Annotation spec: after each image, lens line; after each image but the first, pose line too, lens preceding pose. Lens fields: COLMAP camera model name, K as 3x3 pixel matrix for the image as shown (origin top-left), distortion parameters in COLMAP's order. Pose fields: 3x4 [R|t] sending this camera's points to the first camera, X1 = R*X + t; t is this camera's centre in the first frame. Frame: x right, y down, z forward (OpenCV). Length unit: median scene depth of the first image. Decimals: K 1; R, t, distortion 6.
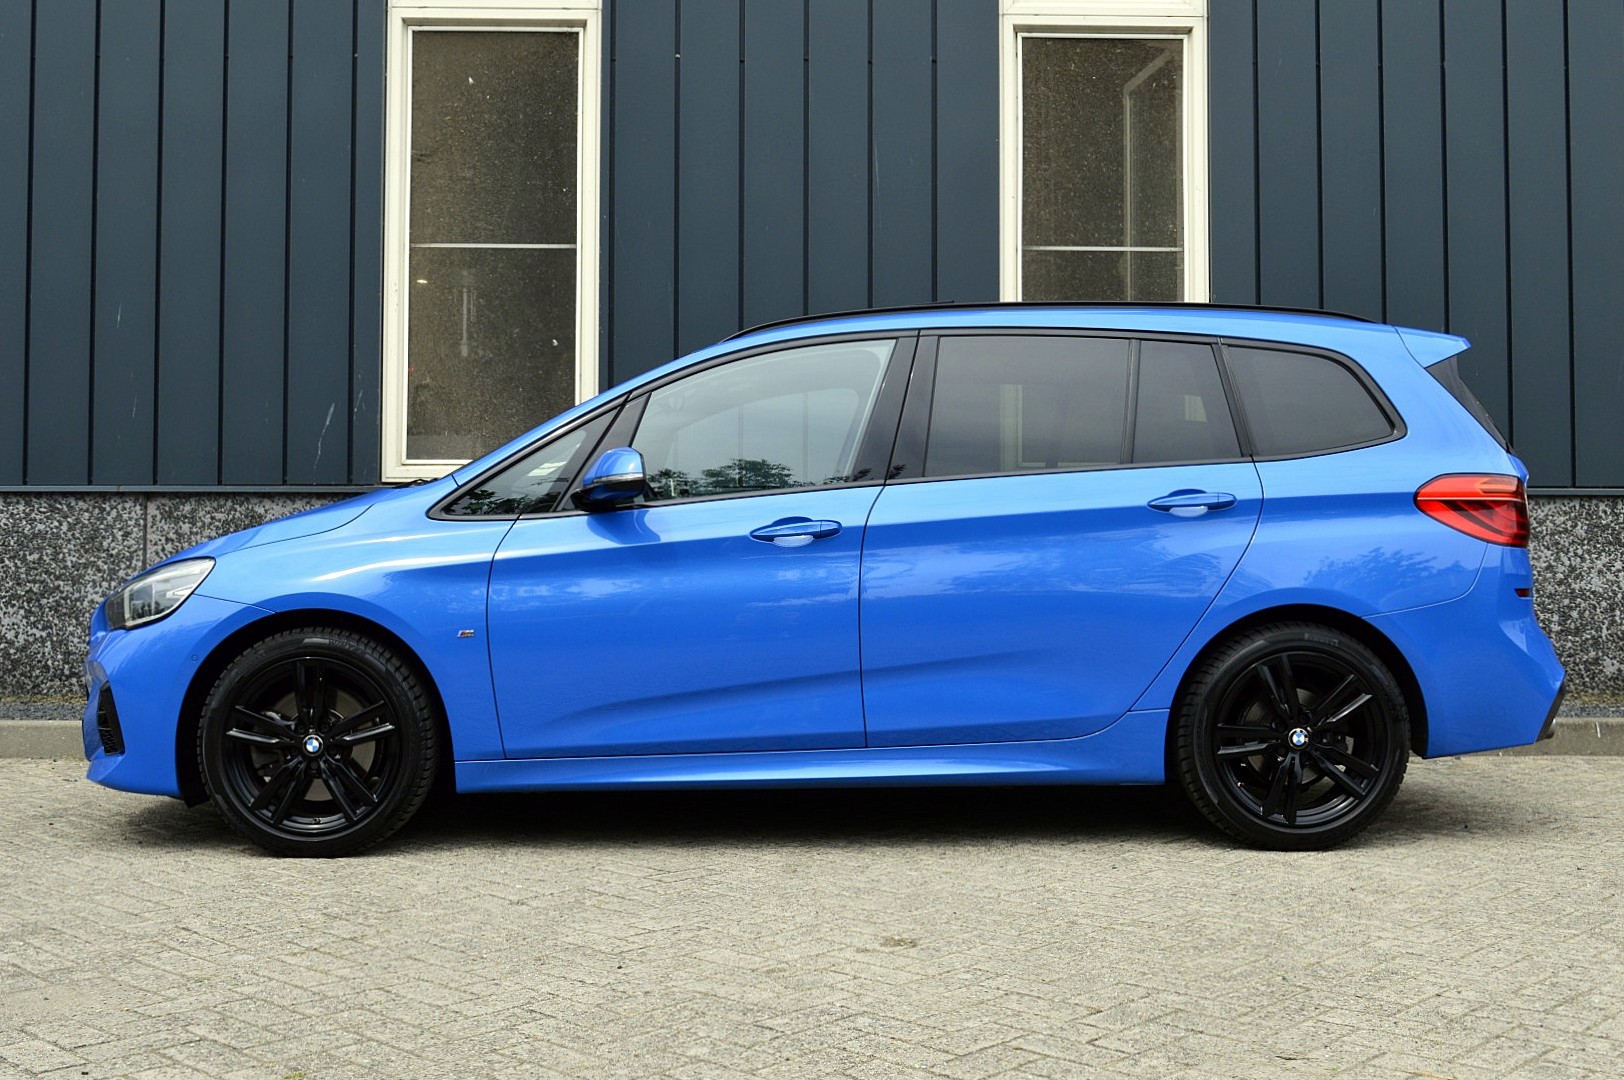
lens RADIAL K [[2122.9, 0, 838.4], [0, 2122.9, 525.6], [0, 0, 1]] dist [-0.031274, 0.000000]
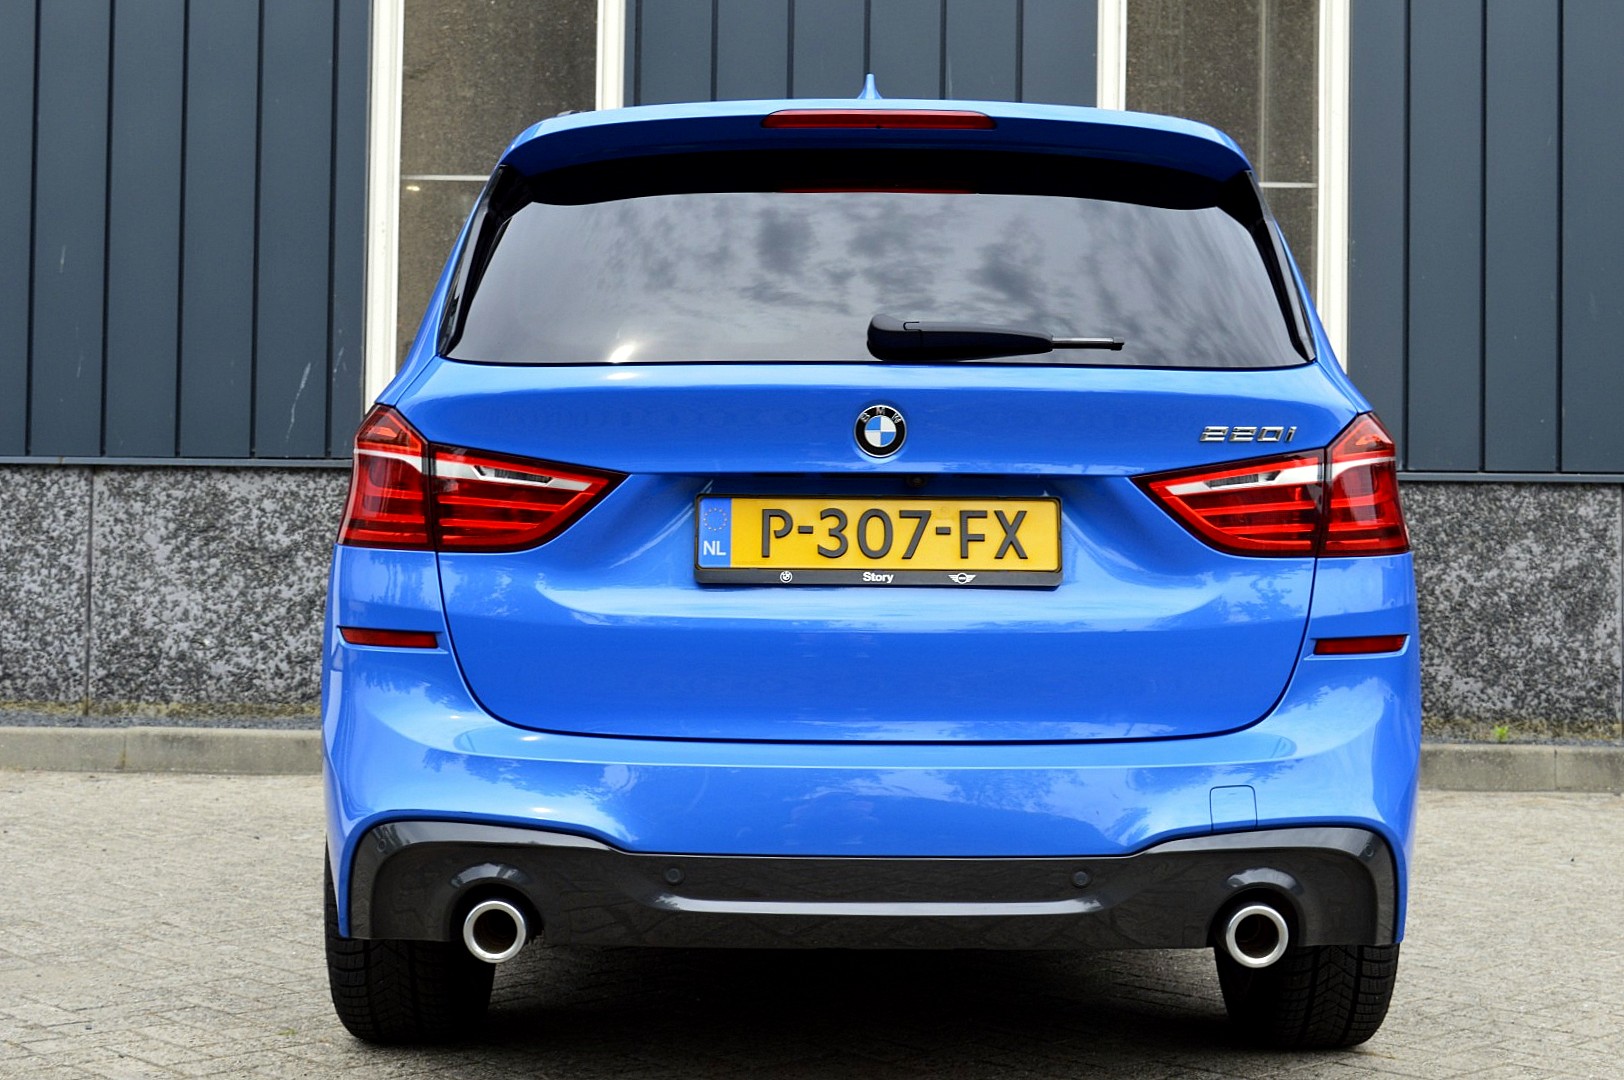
lens RADIAL K [[2879.7, 0, 814.3], [0, 2879.7, 538.4], [0, 0, 1]] dist [-0.000081, 0.000000]
pose [[0.998451, 0.010765, -0.054581, 0.029246], [-0.010173, 0.999887, 0.011105, -0.001920], [0.054695, -0.010532, 0.998448, -0.150597]]
